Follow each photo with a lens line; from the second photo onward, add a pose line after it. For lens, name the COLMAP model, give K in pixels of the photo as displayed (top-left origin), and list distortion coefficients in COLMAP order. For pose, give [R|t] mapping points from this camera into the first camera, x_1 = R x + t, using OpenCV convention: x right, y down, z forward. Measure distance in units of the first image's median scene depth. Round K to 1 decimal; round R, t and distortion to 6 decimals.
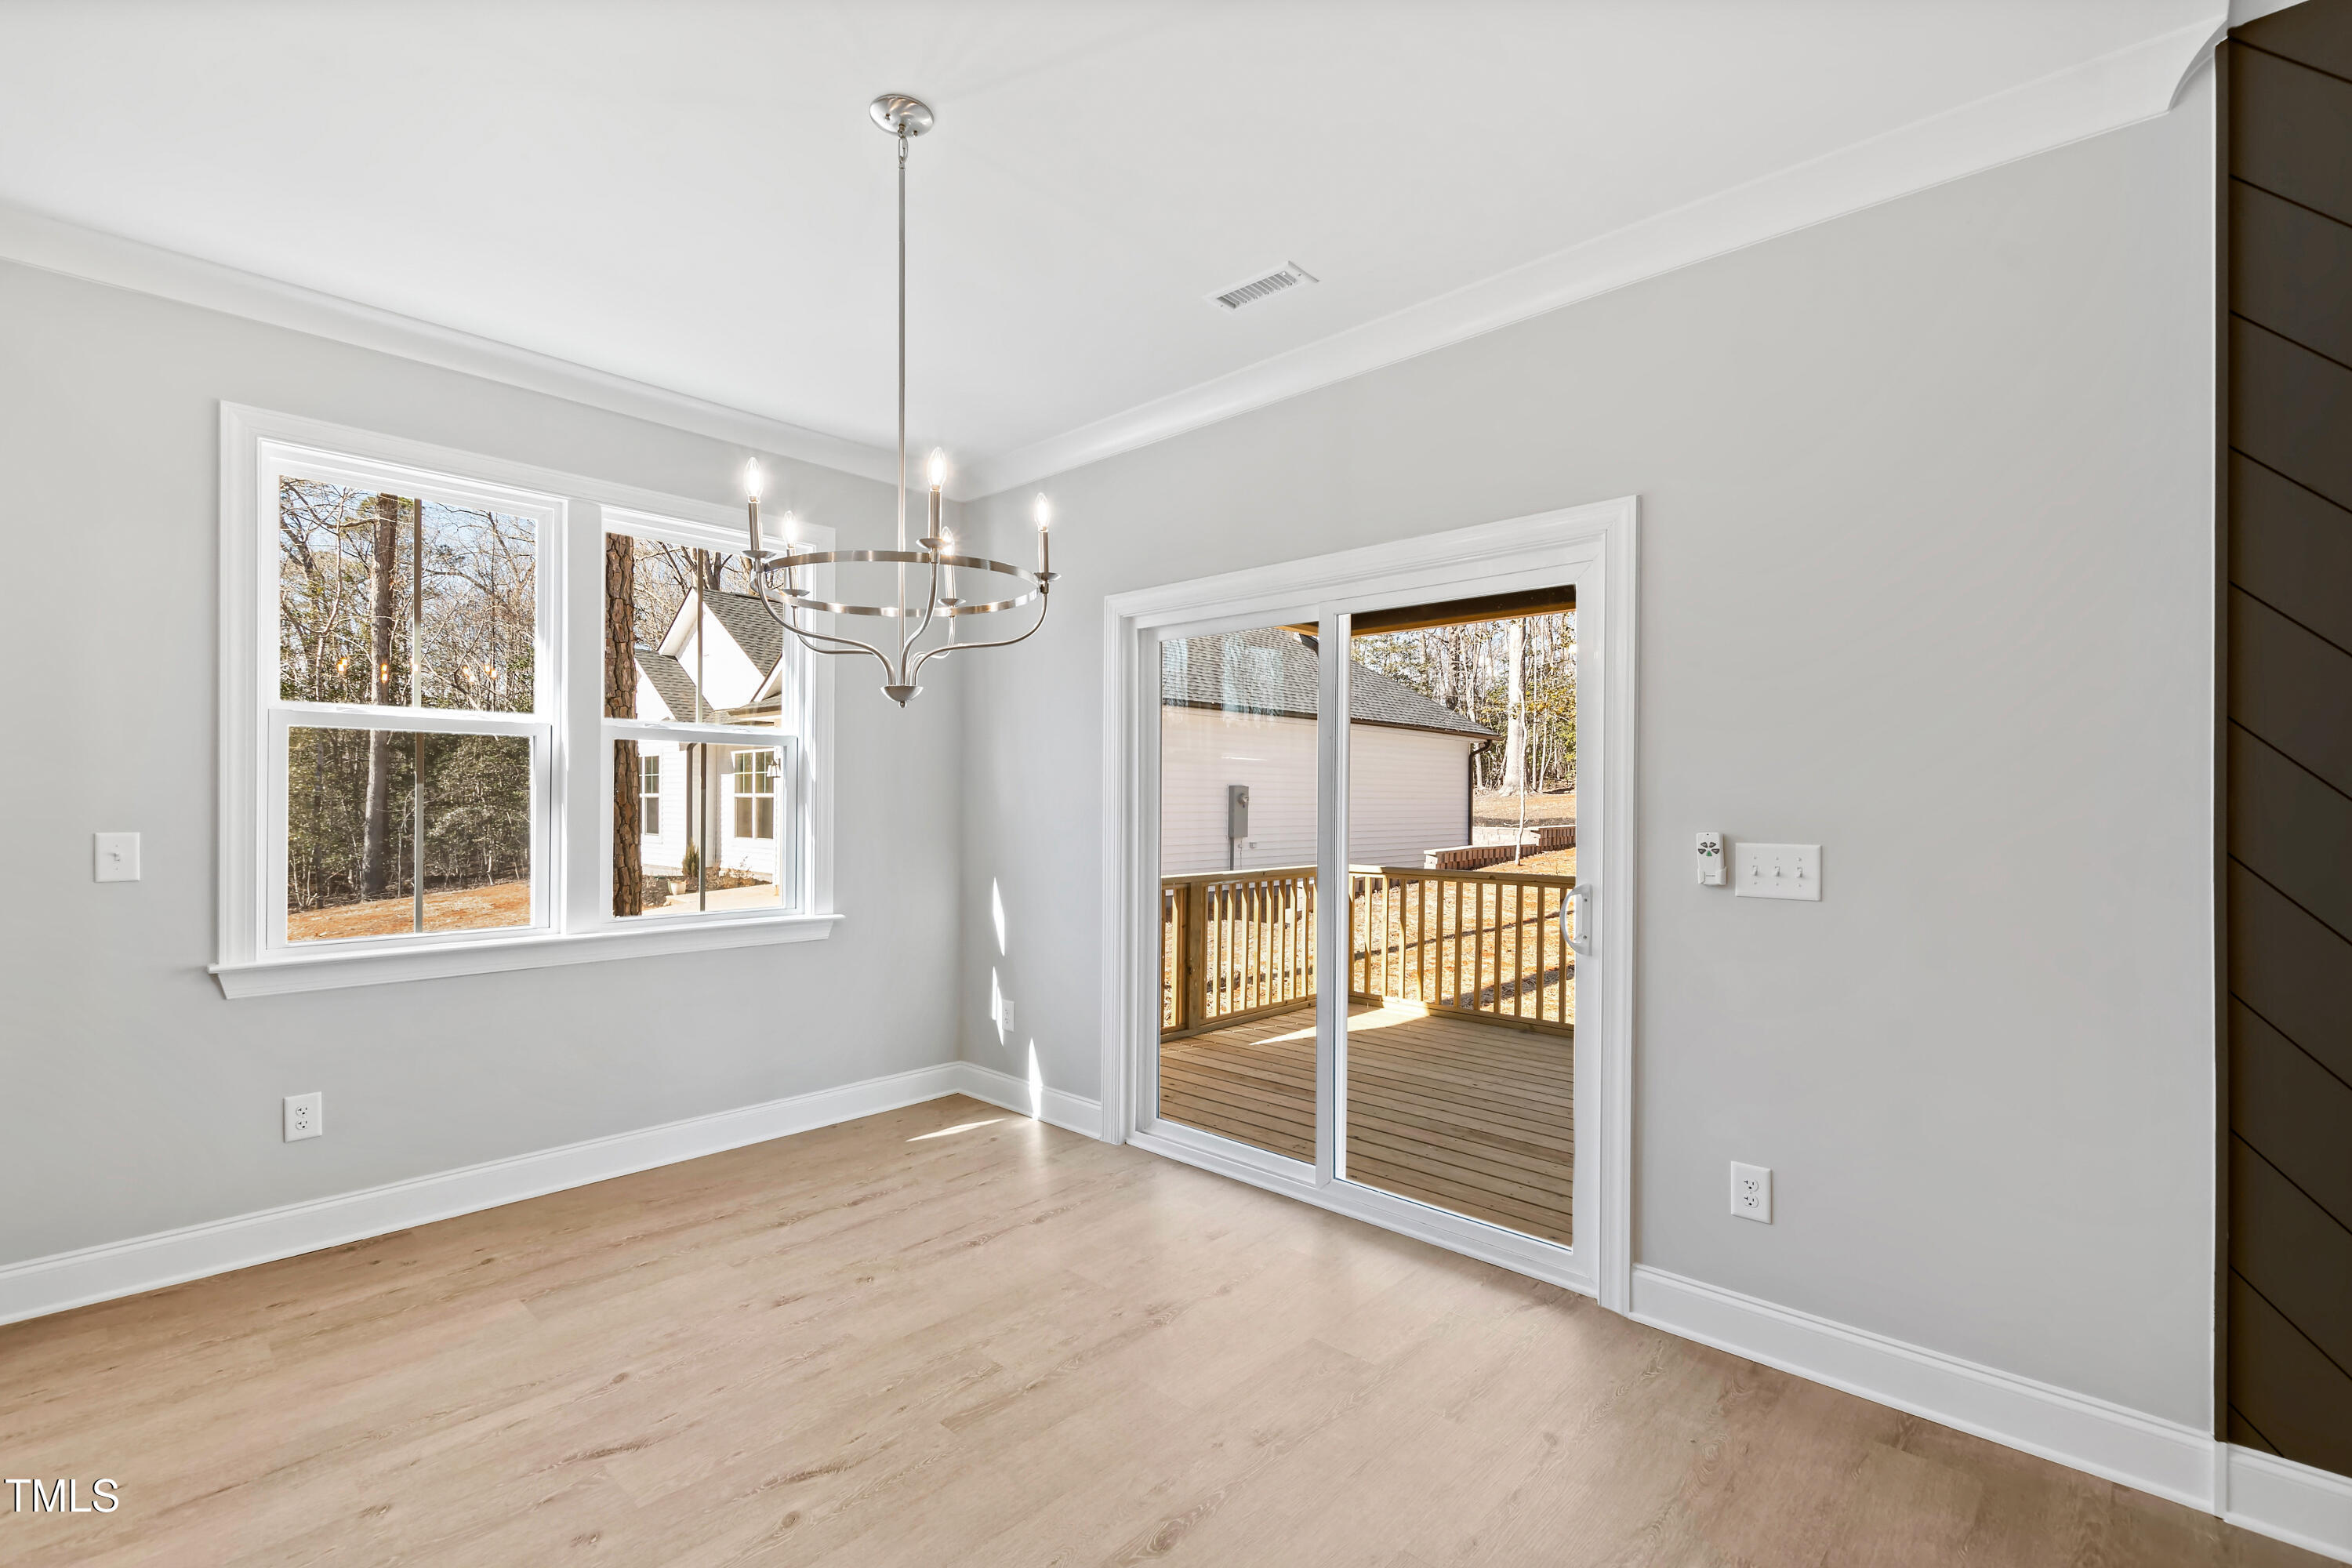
lens RADIAL K [[1043.8, 0, 1164.0], [0, 1043.8, 801.9], [0, 0, 1]] dist [0.000407, -0.000109]
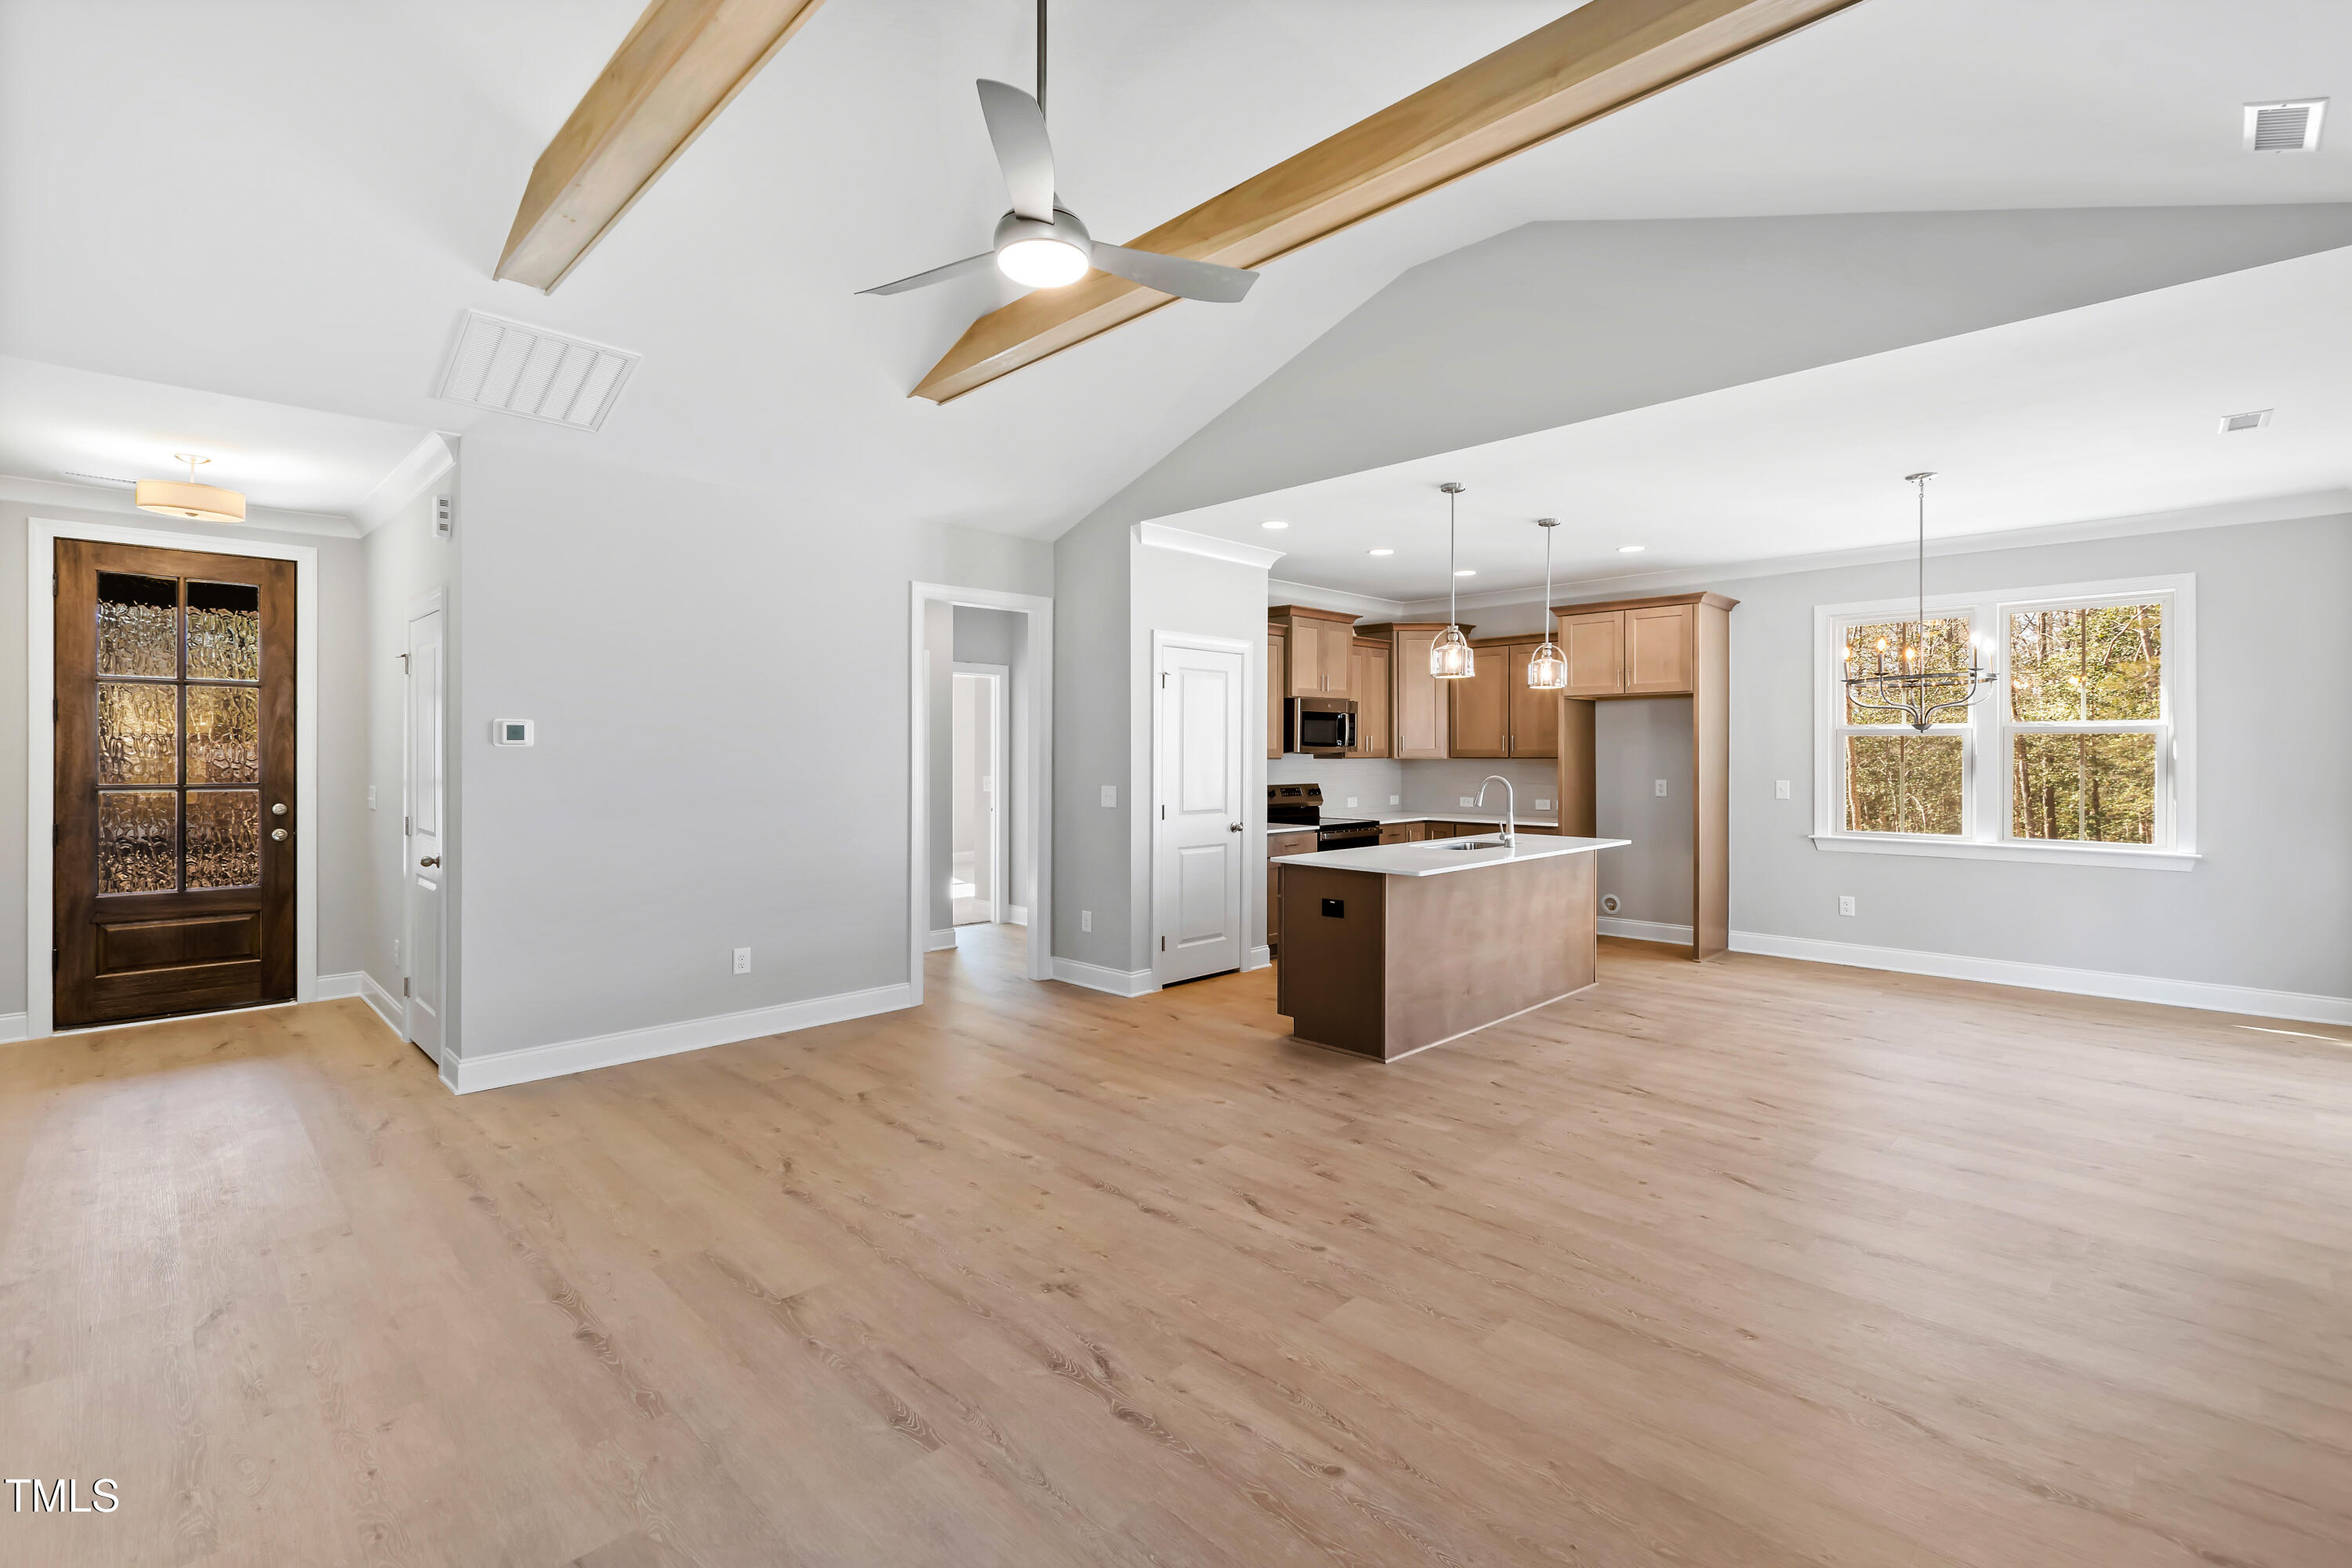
lens RADIAL K [[1028.6, 0, 1182.6], [0, 1028.6, 750.3], [0, 0, 1]] dist [-0.000030, 0.000114]
pose [[-0.018645, -0.008125, -0.999793, 1.426296], [-0.001229, 0.999966, -0.008103, -0.021024], [0.999825, 0.001078, -0.018654, -0.408281]]
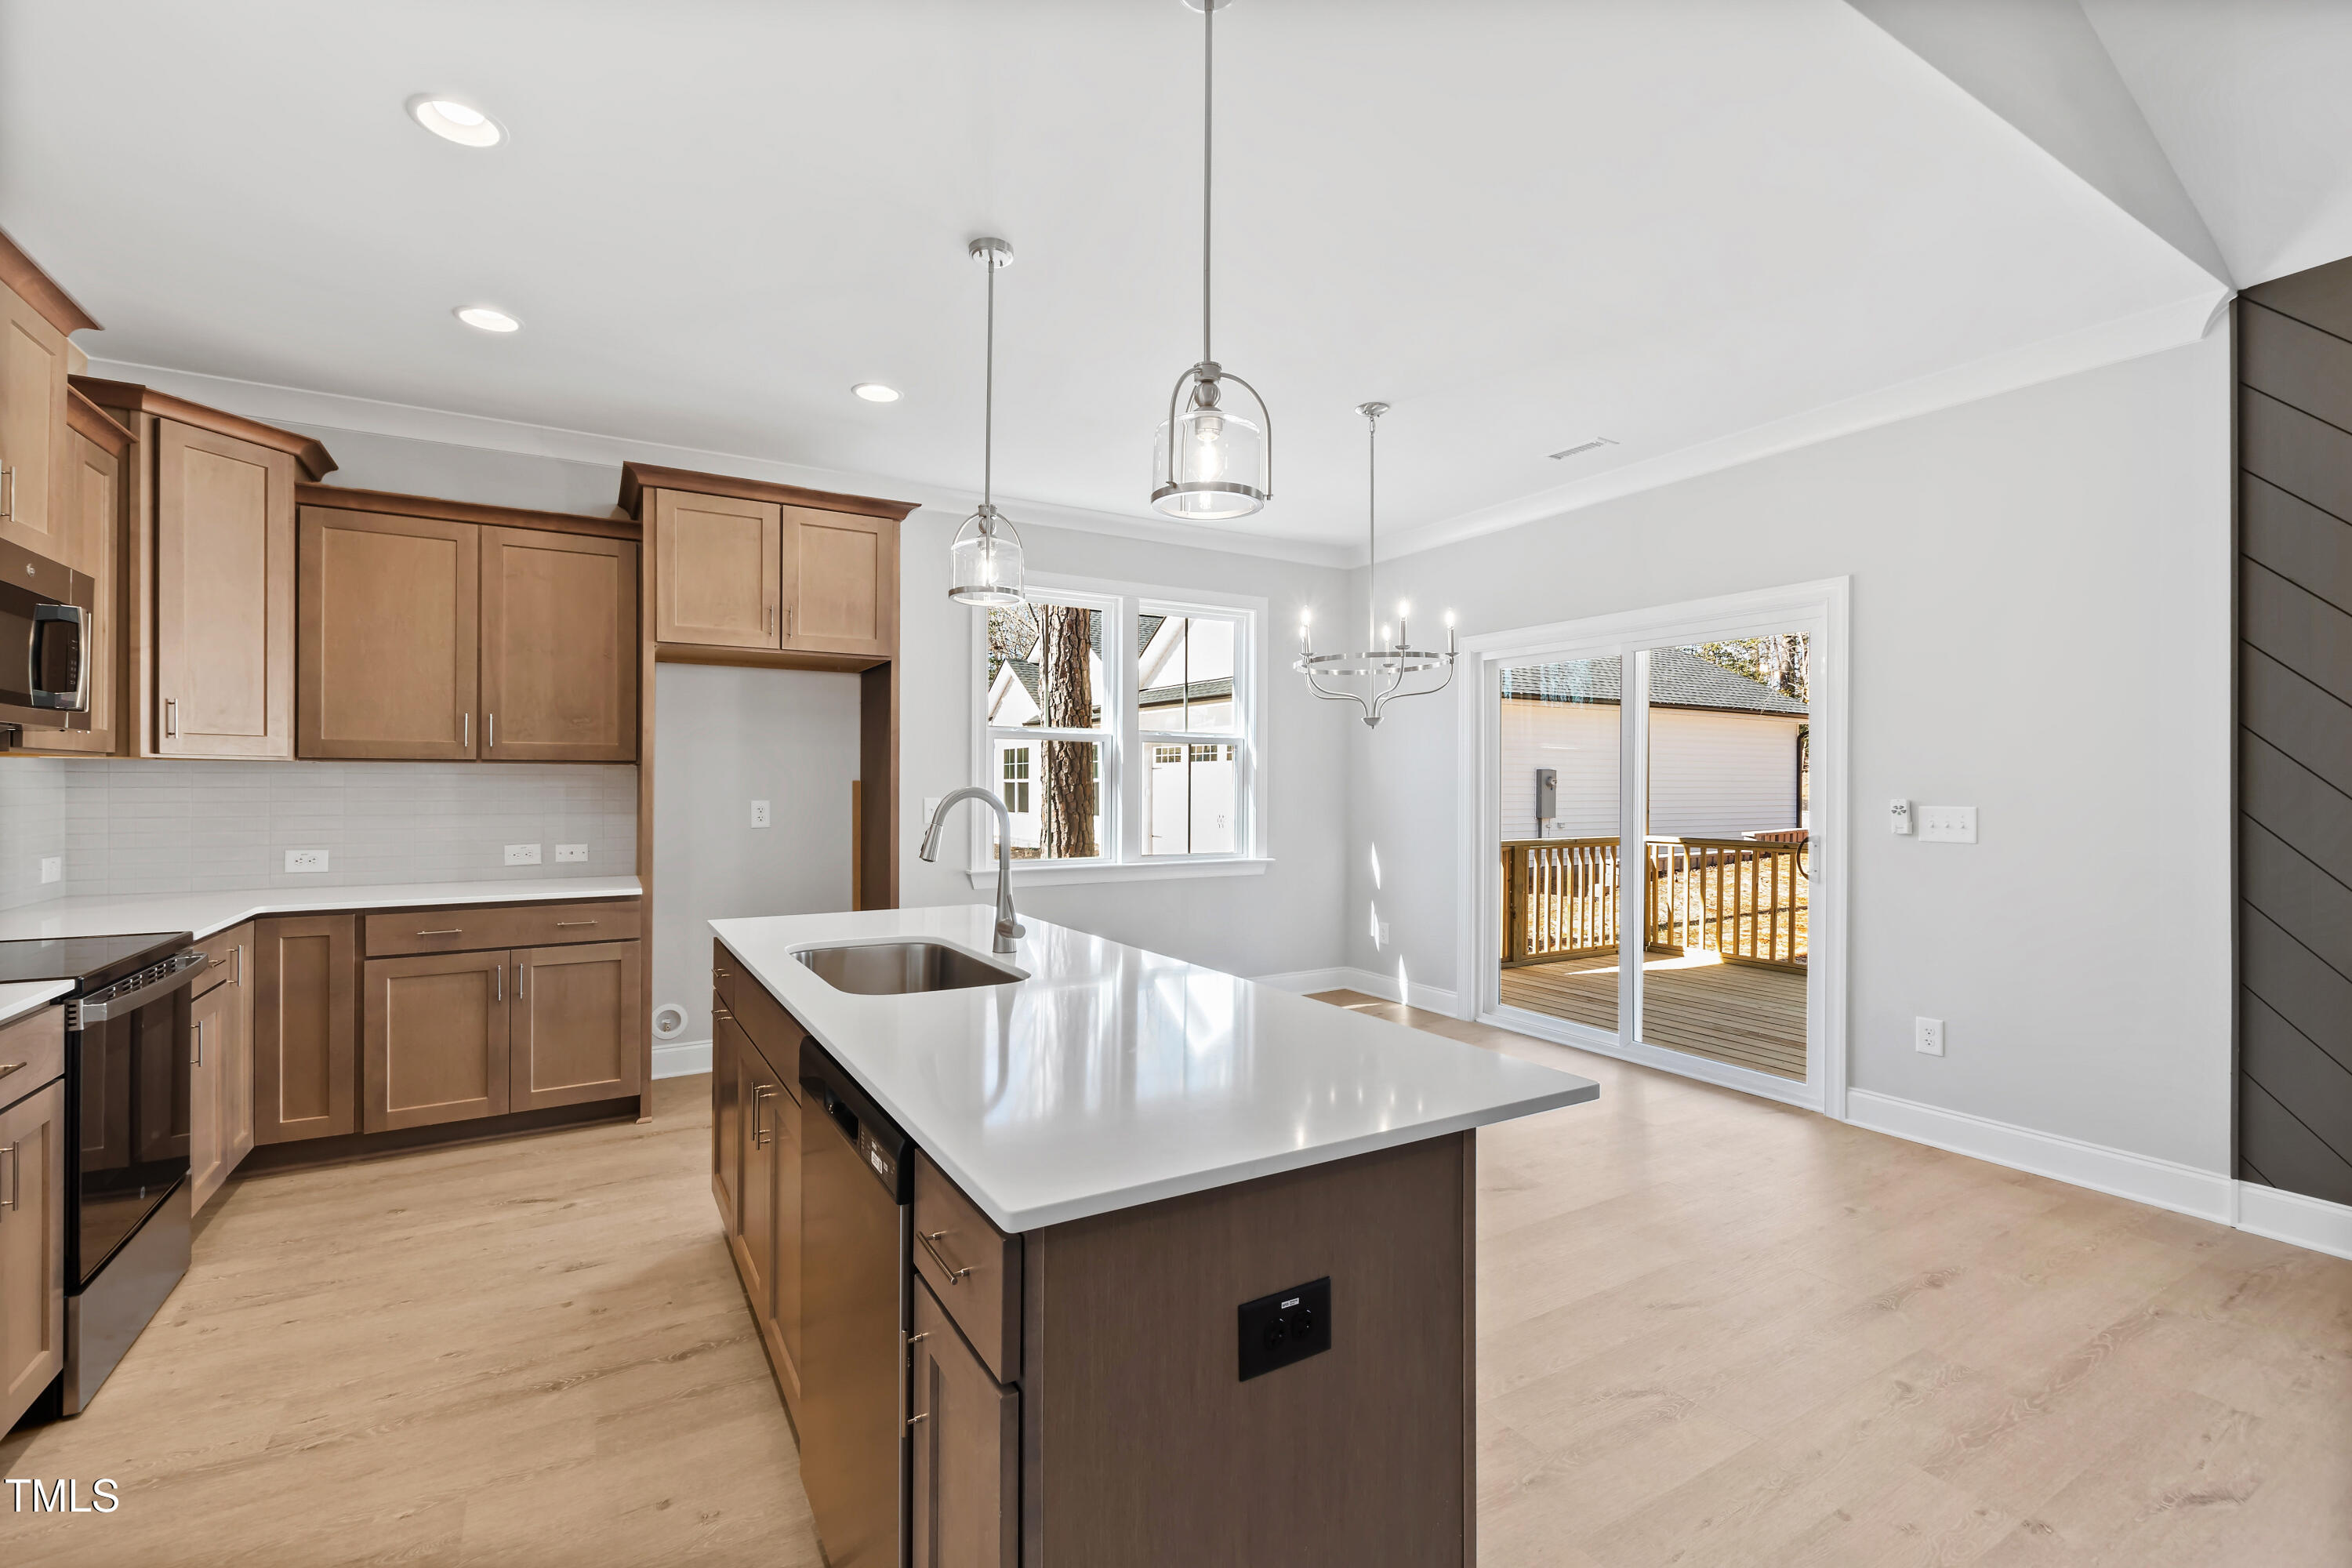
lens RADIAL K [[1017.0, 0, 1161.9], [0, 1017.0, 783.2], [0, 0, 1]] dist [0.004297, -0.000119]
pose [[0.959664, -0.001794, -0.281145, -0.071116], [0.000996, 0.999995, -0.002981, 0.007532], [0.281149, 0.002581, 0.959661, -0.579351]]
